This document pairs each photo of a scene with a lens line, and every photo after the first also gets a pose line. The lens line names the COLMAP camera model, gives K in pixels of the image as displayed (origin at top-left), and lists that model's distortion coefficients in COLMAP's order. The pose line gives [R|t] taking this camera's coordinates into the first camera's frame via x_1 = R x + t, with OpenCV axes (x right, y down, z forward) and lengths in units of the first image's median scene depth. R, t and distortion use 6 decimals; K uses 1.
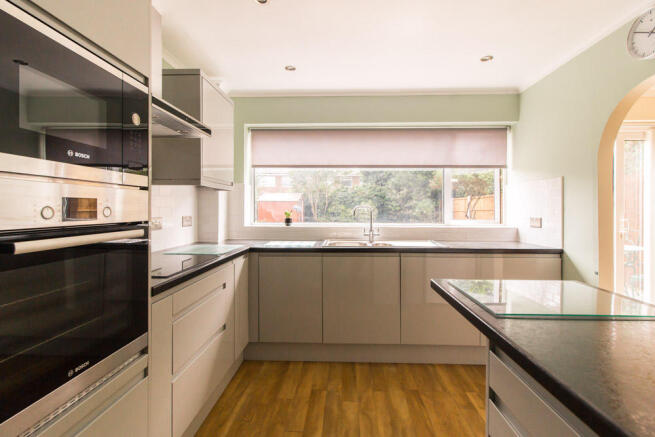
lens RADIAL K [[313.6, 0, 329.9], [0, 313.6, 211.3], [0, 0, 1]] dist [-0.005706, -0.000250]
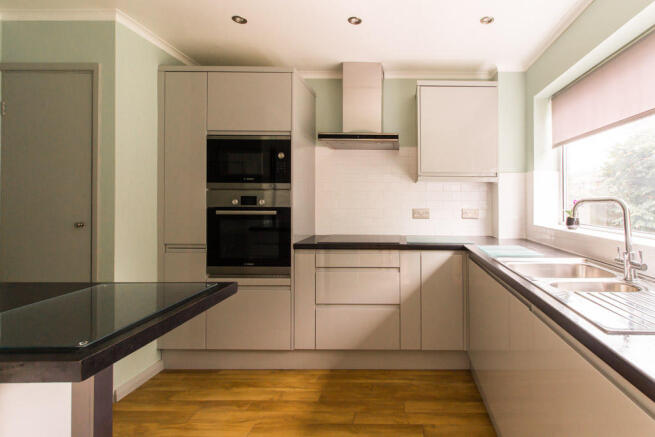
lens RADIAL K [[313.6, 0, 373.4], [0, 313.6, 194.5], [0, 0, 1]] dist [-0.005706, -0.000250]
pose [[0.034188, 0.001256, -0.999415, 0.788532], [-0.016010, 0.999872, 0.000709, -0.033010], [0.999287, 0.015977, 0.034203, 0.867923]]
